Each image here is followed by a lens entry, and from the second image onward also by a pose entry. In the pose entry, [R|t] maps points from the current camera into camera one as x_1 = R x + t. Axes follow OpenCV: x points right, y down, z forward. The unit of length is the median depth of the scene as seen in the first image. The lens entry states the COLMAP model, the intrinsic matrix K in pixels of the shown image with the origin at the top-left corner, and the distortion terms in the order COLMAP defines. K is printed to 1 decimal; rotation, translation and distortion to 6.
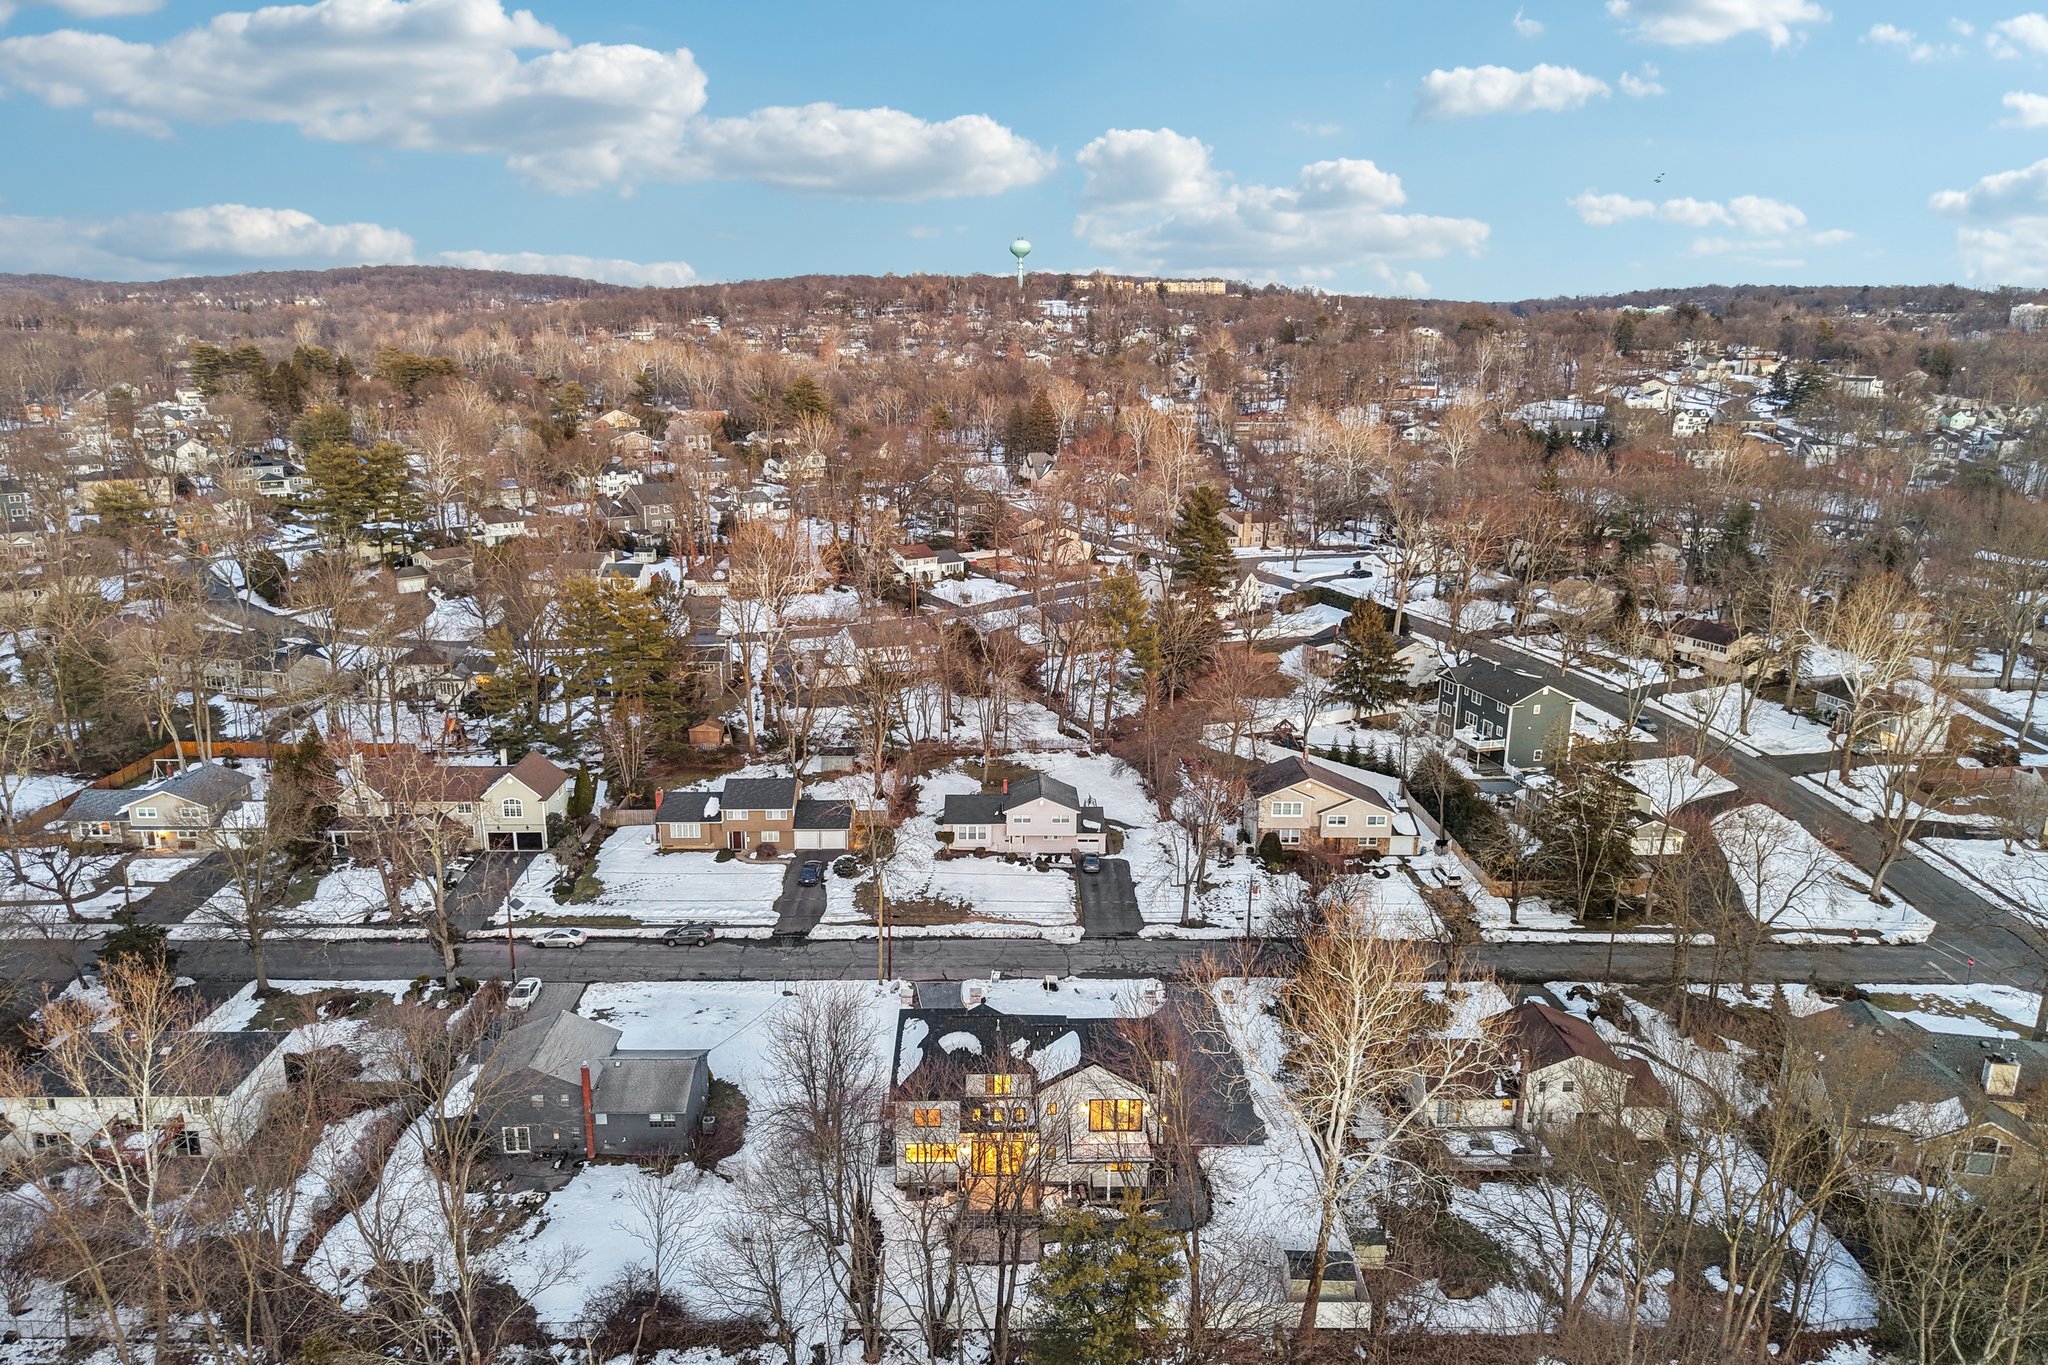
lens RADIAL K [[1470.4, 0, 1025.4], [0, 1470.4, 649.6], [0, 0, 1]] dist [0.095790, -0.276018]
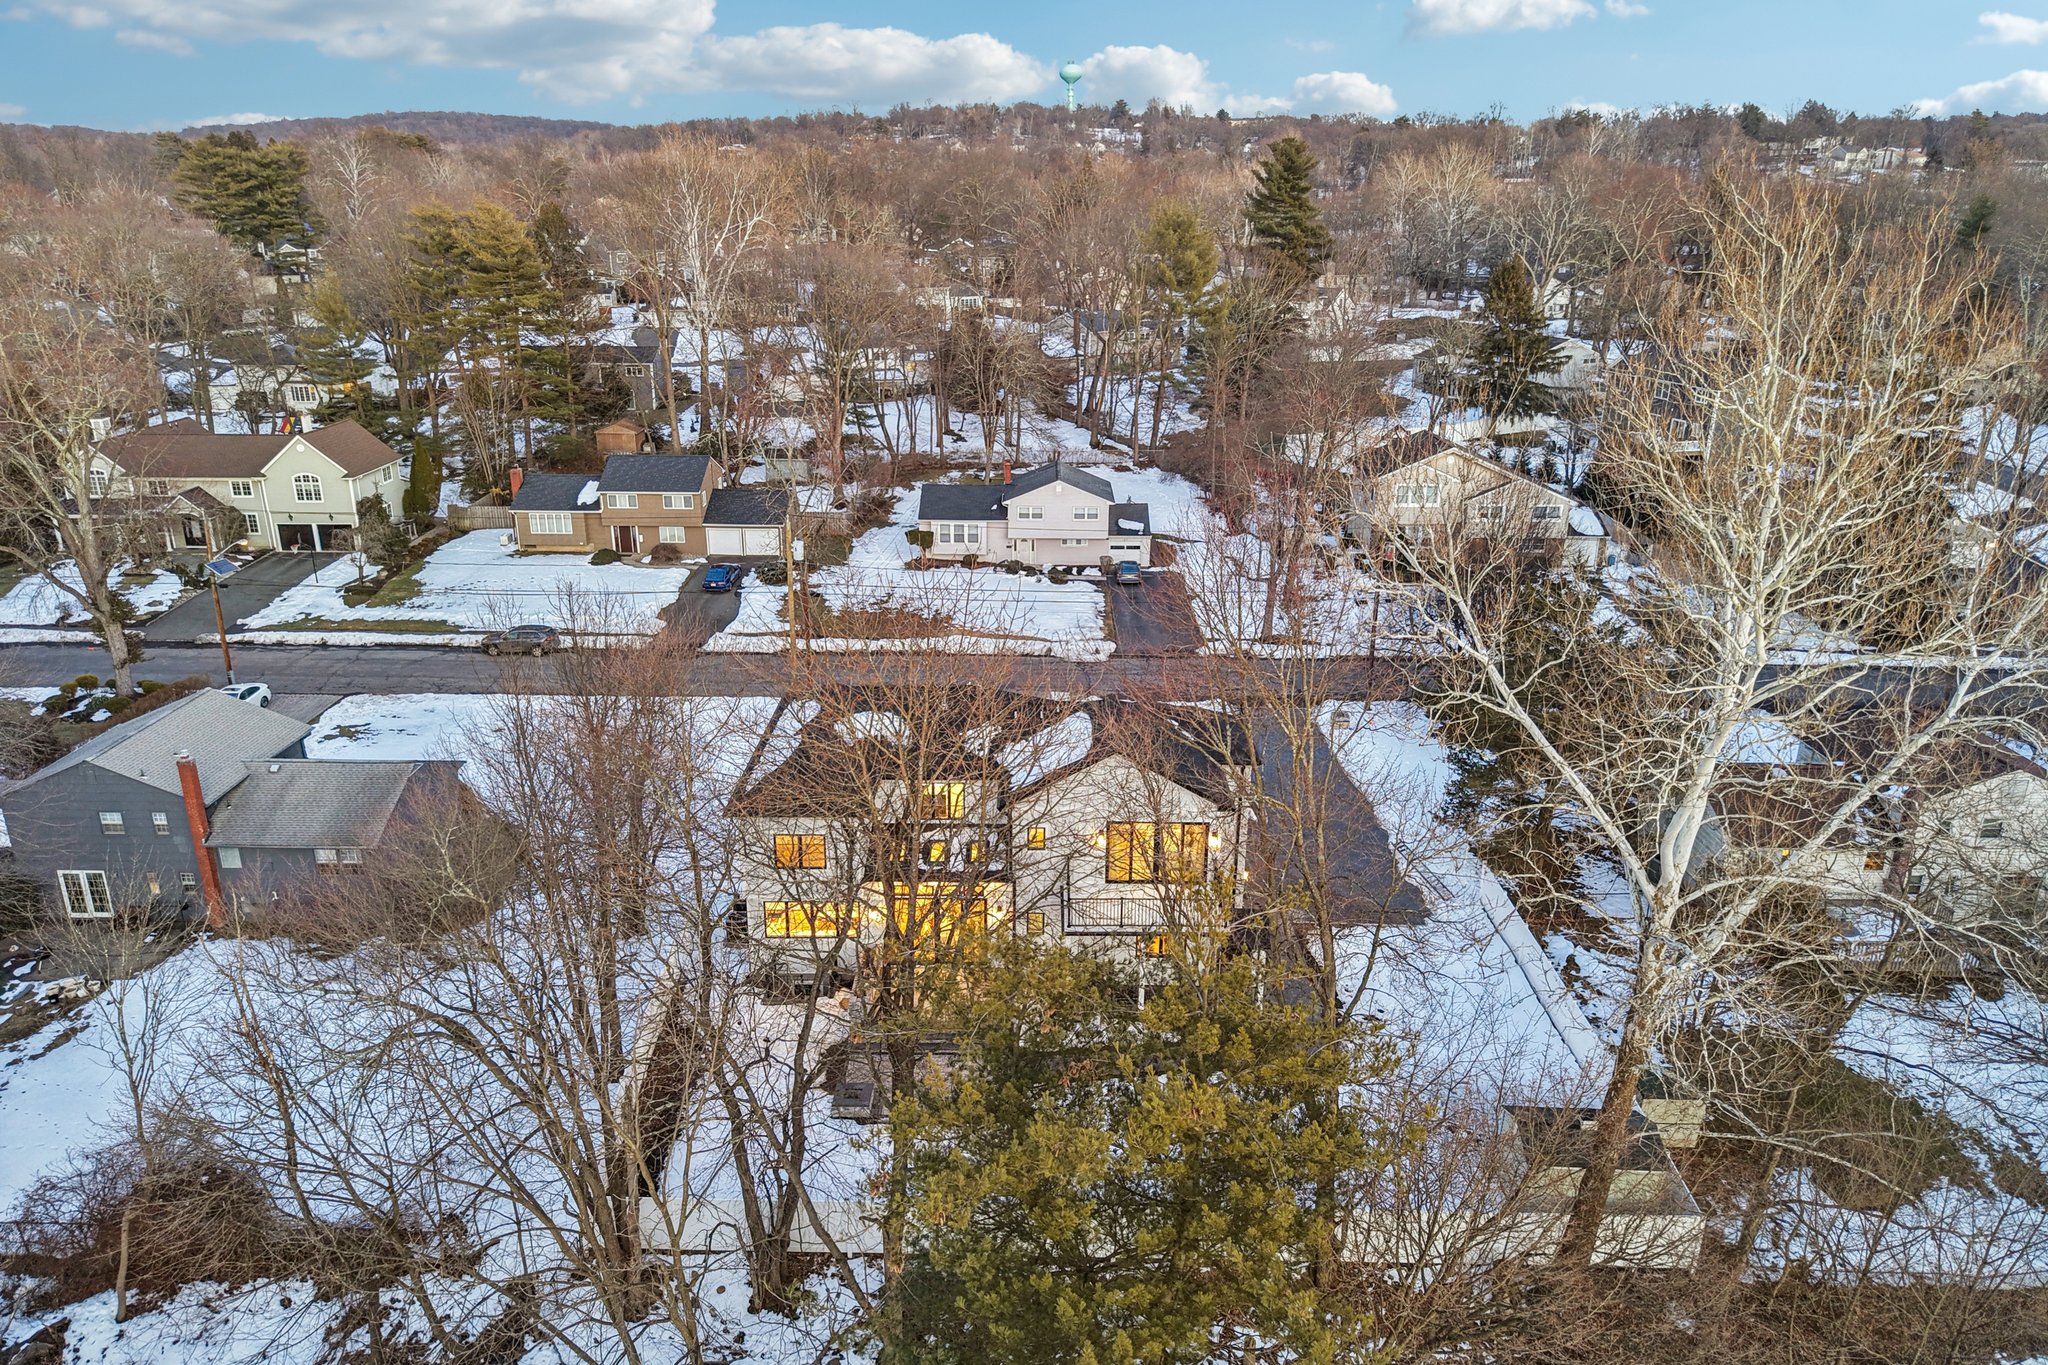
lens RADIAL K [[1412.1, 0, 1035.5], [0, 1412.1, 719.6], [0, 0, 1]] dist [0.010990, -0.028120]
pose [[0.999515, 0.009166, -0.029756, 0.022201], [-0.005680, 0.993325, 0.115208, 0.143931], [0.030614, -0.114983, 0.992896, 0.347638]]
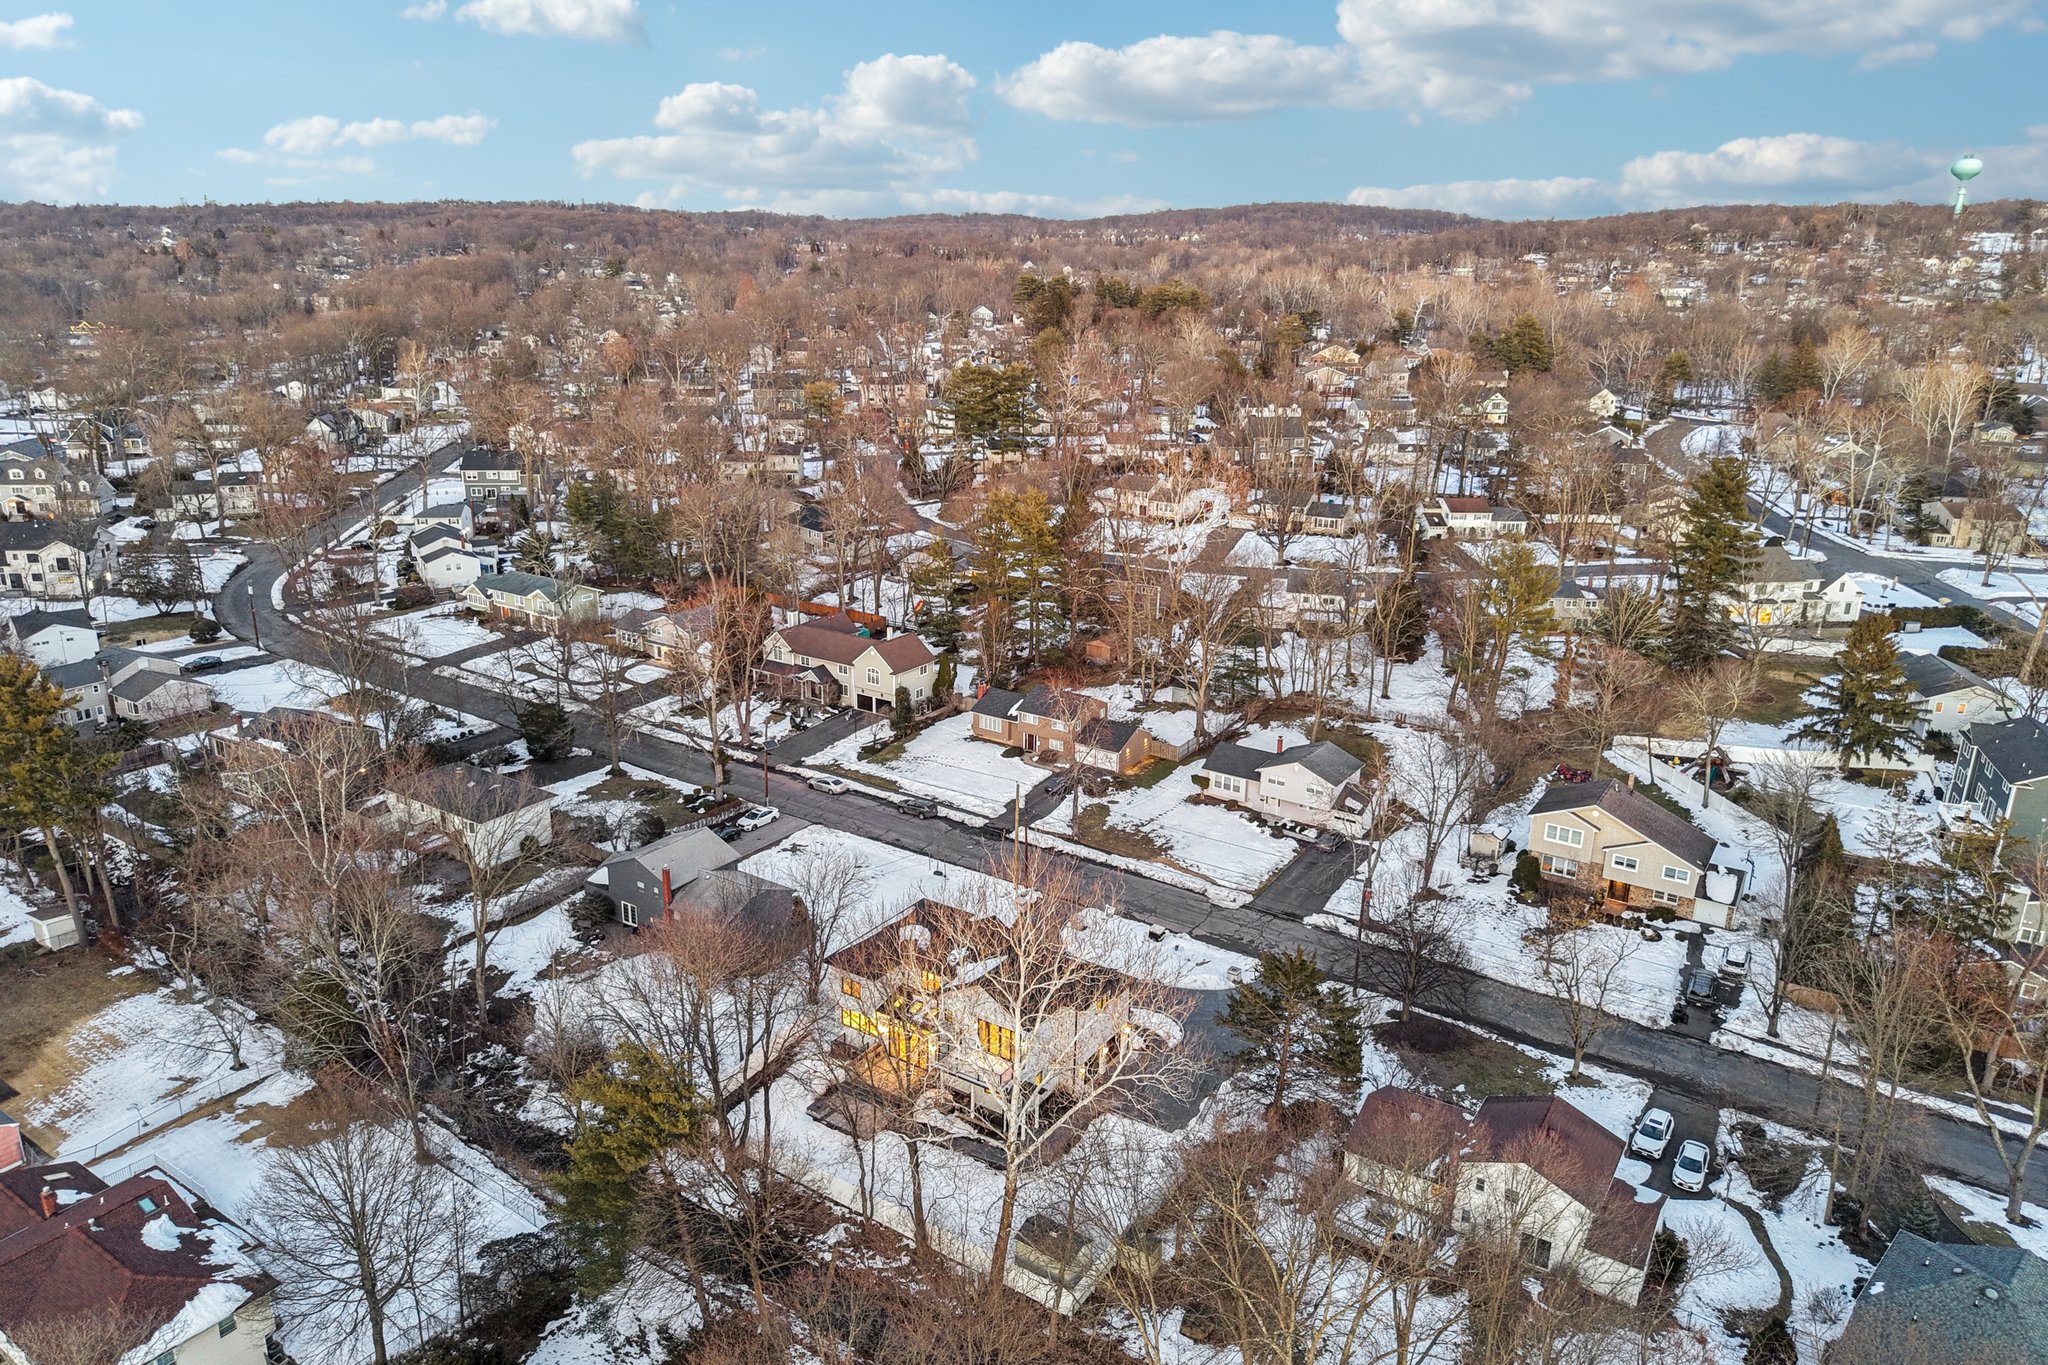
lens RADIAL K [[1470.4, 0, 1025.4], [0, 1470.4, 649.6], [0, 0, 1]] dist [0.095790, -0.276018]
pose [[0.815324, 0.165646, -0.554805, 0.413987], [-0.145043, 0.986083, 0.081260, -0.026816], [0.560544, 0.014217, 0.828003, 0.109239]]
